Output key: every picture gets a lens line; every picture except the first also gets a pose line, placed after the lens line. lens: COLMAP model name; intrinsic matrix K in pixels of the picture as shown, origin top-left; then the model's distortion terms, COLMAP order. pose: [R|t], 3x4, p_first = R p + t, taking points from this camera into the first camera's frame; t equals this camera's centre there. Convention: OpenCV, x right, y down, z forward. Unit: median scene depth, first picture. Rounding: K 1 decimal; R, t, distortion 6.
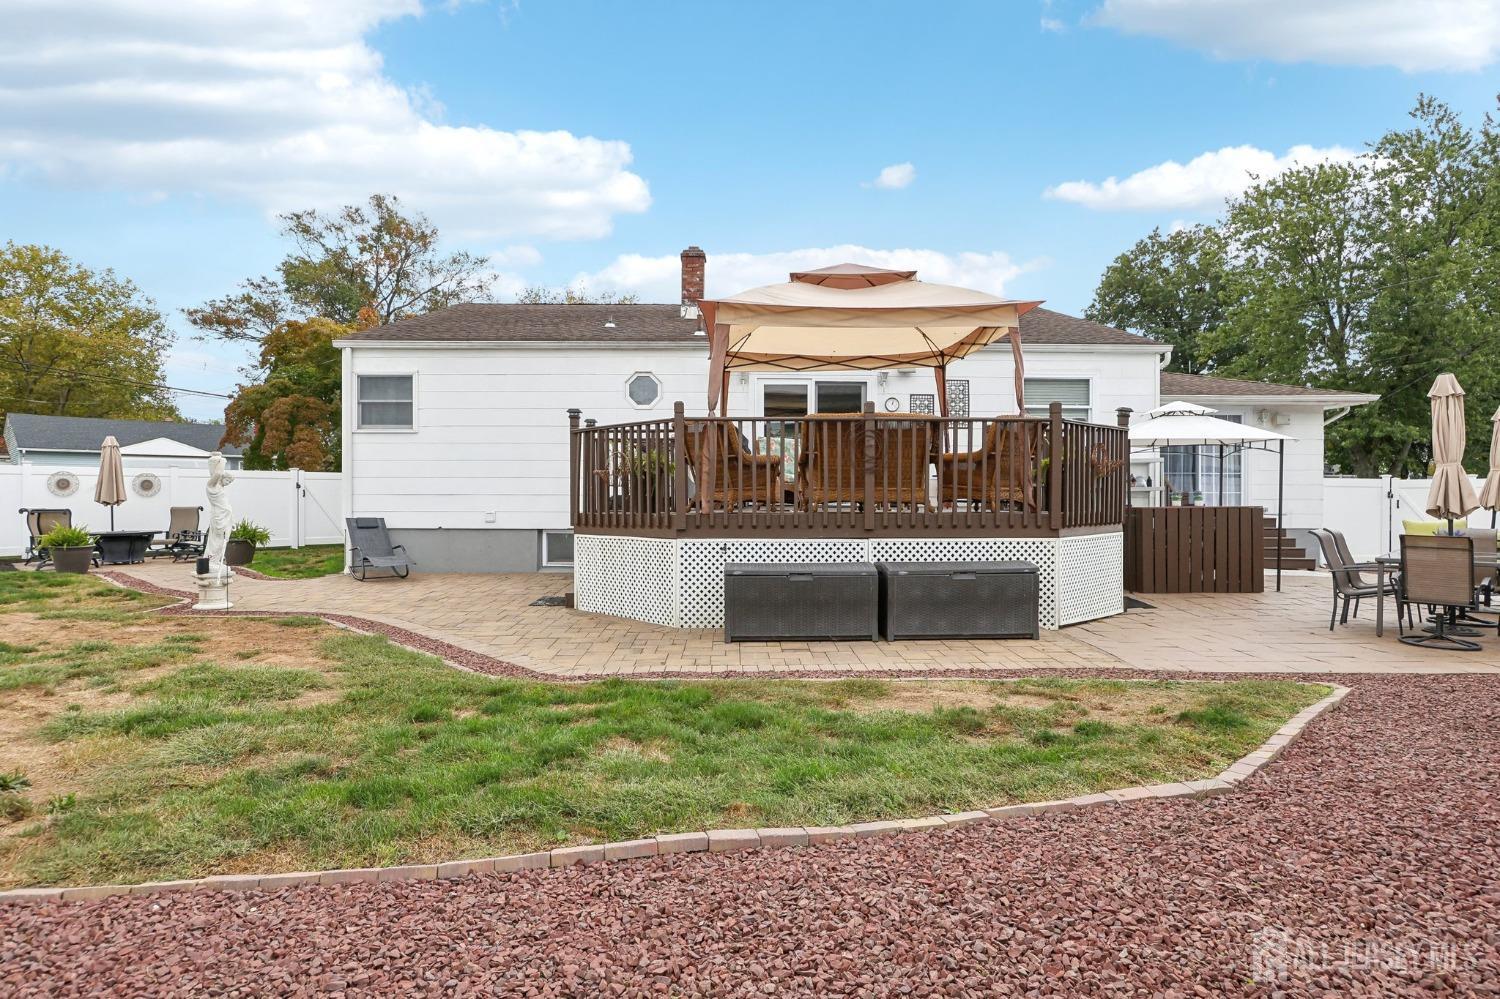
lens RADIAL K [[814.7, 0, 740.4], [0, 814.7, 498.7], [0, 0, 1]] dist [-0.013013, 0.000327]
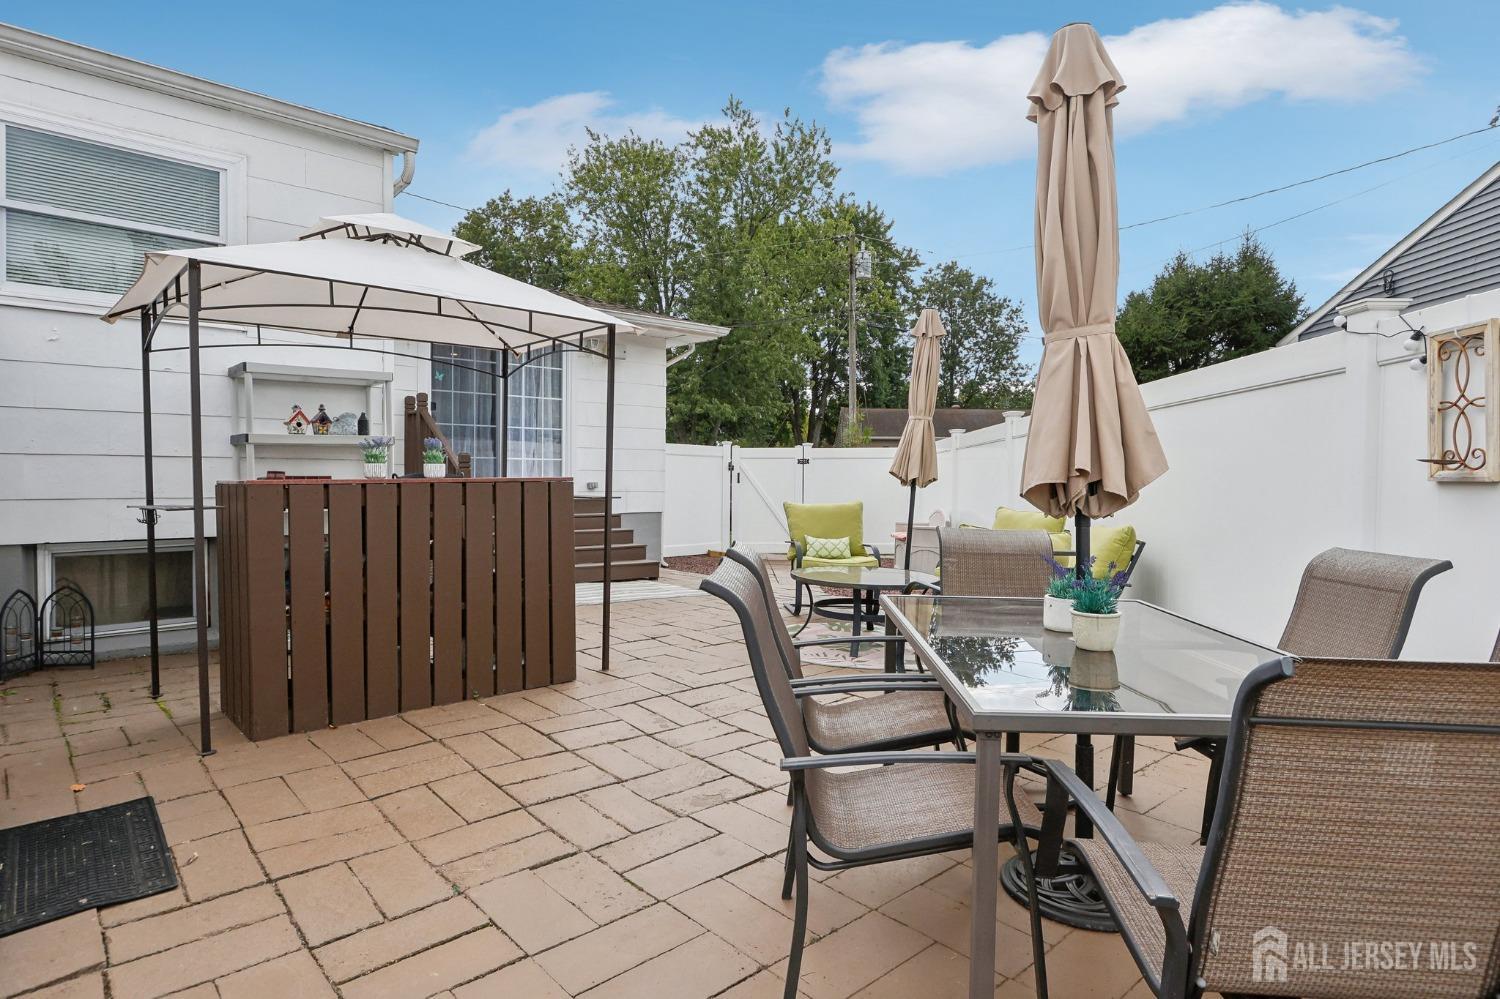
lens RADIAL K [[814.7, 0, 740.4], [0, 814.7, 498.7], [0, 0, 1]] dist [-0.013013, 0.000327]
pose [[0.740008, -0.014538, 0.672441, 0.120734], [-0.004894, 0.999624, 0.026997, 0.002293], [-0.672580, -0.023269, 0.739658, 0.178694]]
